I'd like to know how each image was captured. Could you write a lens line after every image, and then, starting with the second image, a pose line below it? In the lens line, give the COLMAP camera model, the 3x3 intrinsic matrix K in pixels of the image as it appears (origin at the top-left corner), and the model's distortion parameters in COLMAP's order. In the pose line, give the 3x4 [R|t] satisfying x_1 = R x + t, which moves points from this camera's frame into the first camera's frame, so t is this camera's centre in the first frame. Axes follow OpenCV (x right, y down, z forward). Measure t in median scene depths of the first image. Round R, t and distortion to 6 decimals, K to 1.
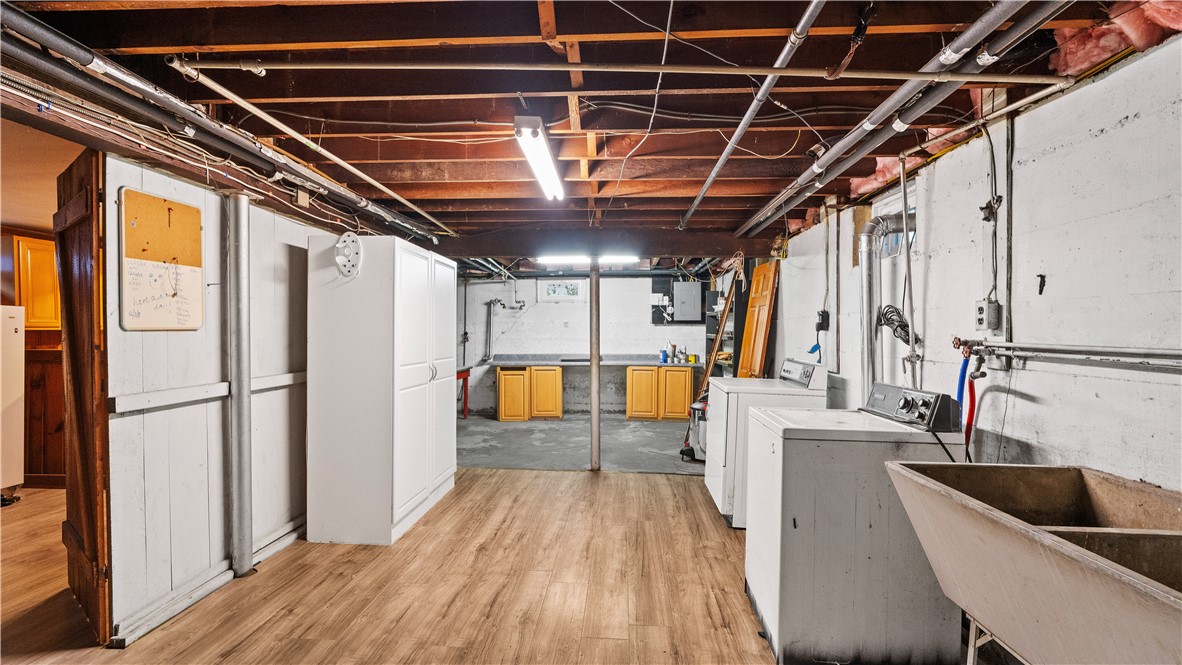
lens RADIAL K [[566.8, 0, 588.3], [0, 566.8, 335.7], [0, 0, 1]] dist [-0.009533, 0.003634]
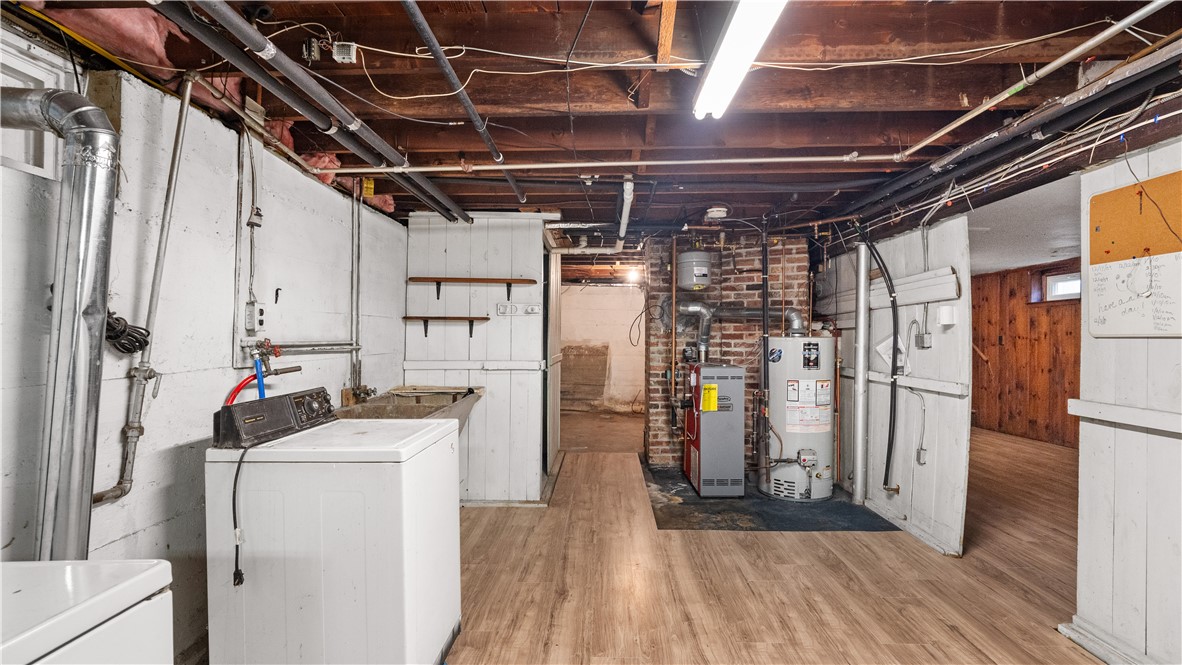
lens RADIAL K [[566.8, 0, 593.4], [0, 566.8, 337.9], [0, 0, 1]] dist [-0.009533, 0.003634]
pose [[-0.999408, -0.008424, -0.033351, 0.103565], [-0.008738, 0.999919, 0.009295, -0.010868], [0.033270, 0.009581, -0.999400, 1.954062]]
